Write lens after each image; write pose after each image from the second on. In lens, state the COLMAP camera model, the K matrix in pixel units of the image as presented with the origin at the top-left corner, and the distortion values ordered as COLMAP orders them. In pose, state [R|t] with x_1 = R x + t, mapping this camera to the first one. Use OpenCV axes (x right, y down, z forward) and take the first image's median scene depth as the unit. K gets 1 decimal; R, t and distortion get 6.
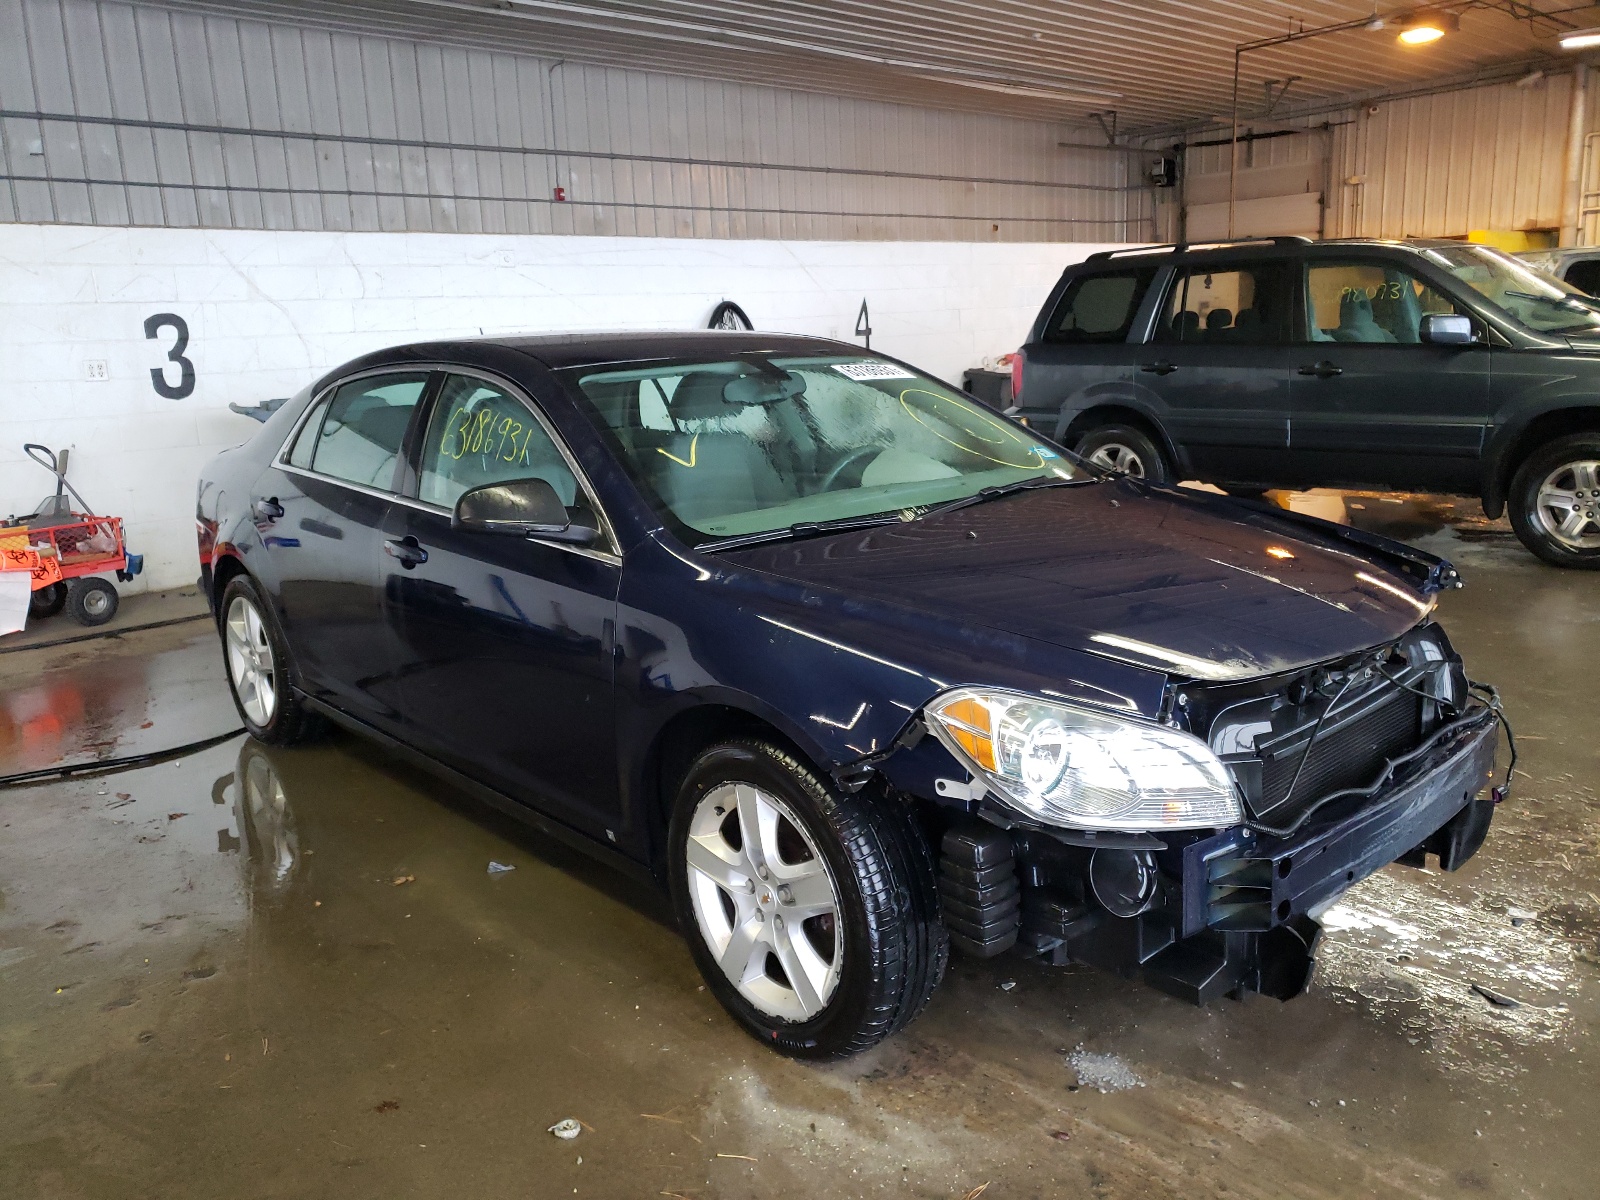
lens RADIAL K [[1217.3, 0, 800.0], [0, 1217.3, 600.0], [0, 0, 1]] dist [0.006886, 0.004889]
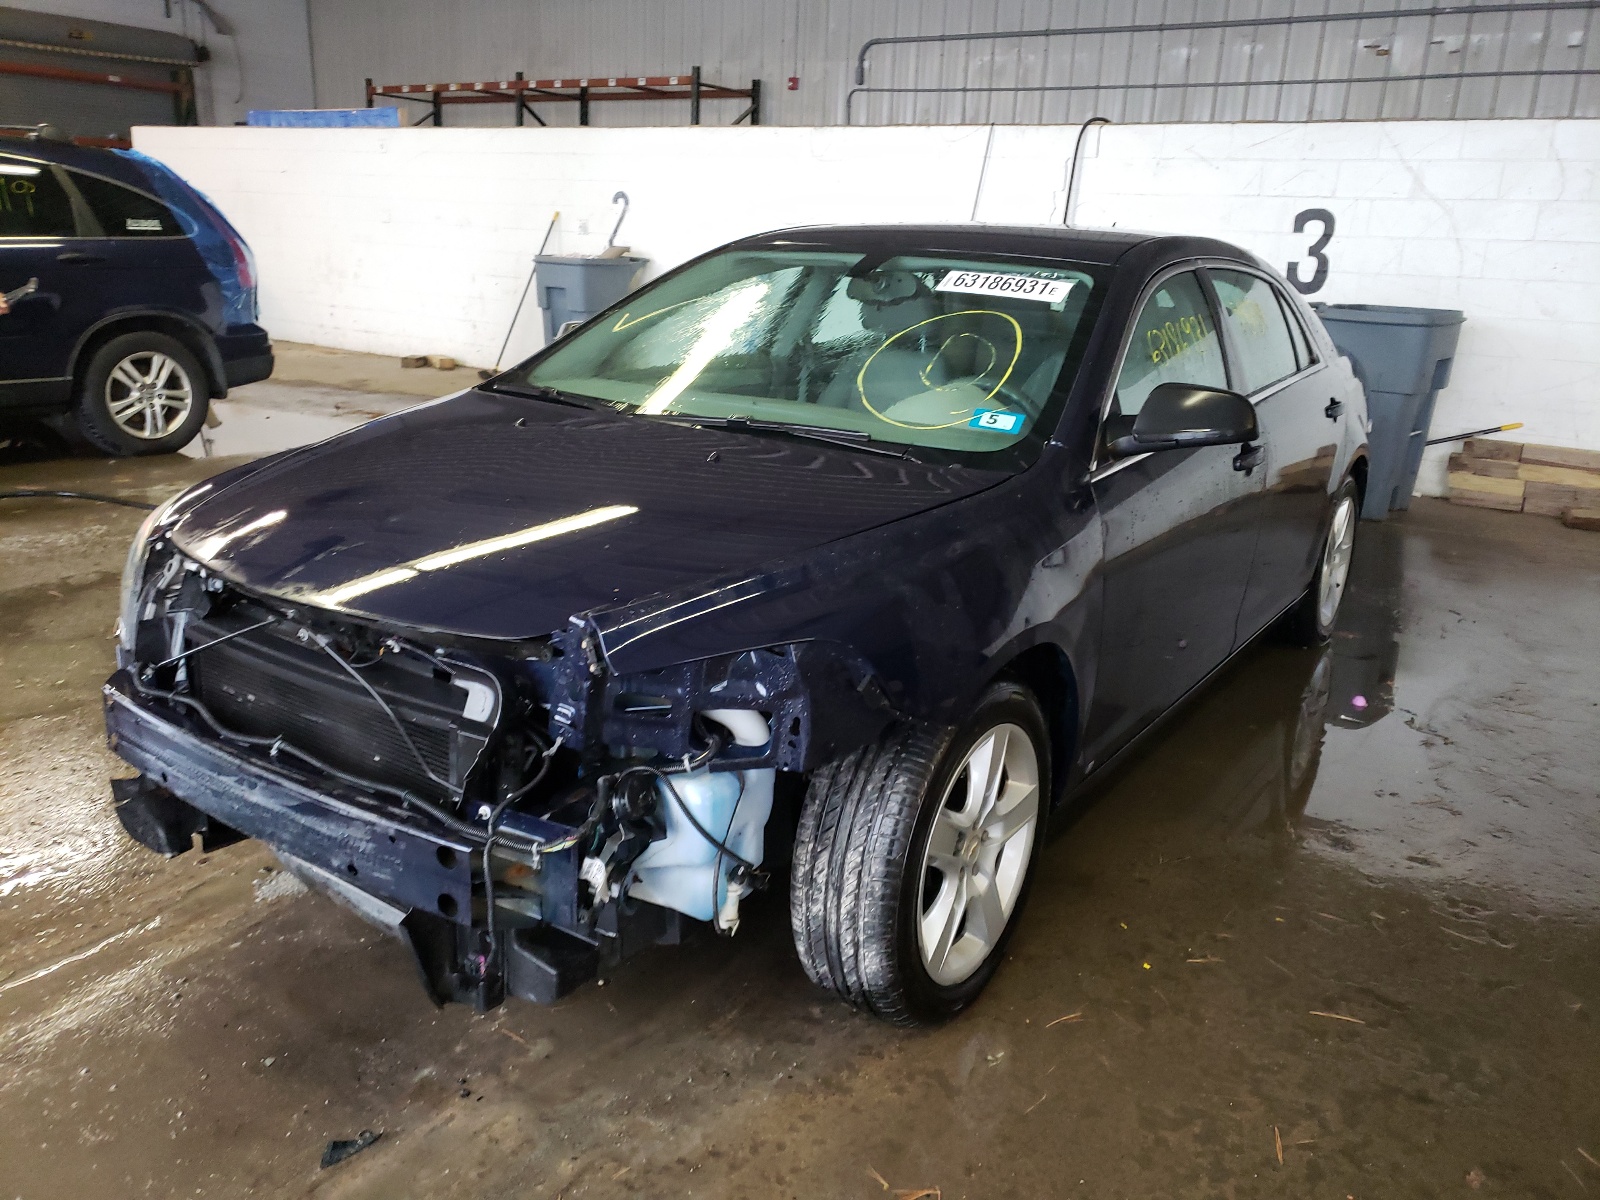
lens RADIAL K [[1232.9, 0, 800.0], [0, 1232.9, 600.0], [0, 0, 1]] dist [-0.000390, 0.003458]
pose [[0.219187, 0.325358, -0.919837, 0.432244], [-0.261619, 0.927837, 0.265846, -0.091287], [0.939953, 0.182377, 0.288490, 0.353086]]
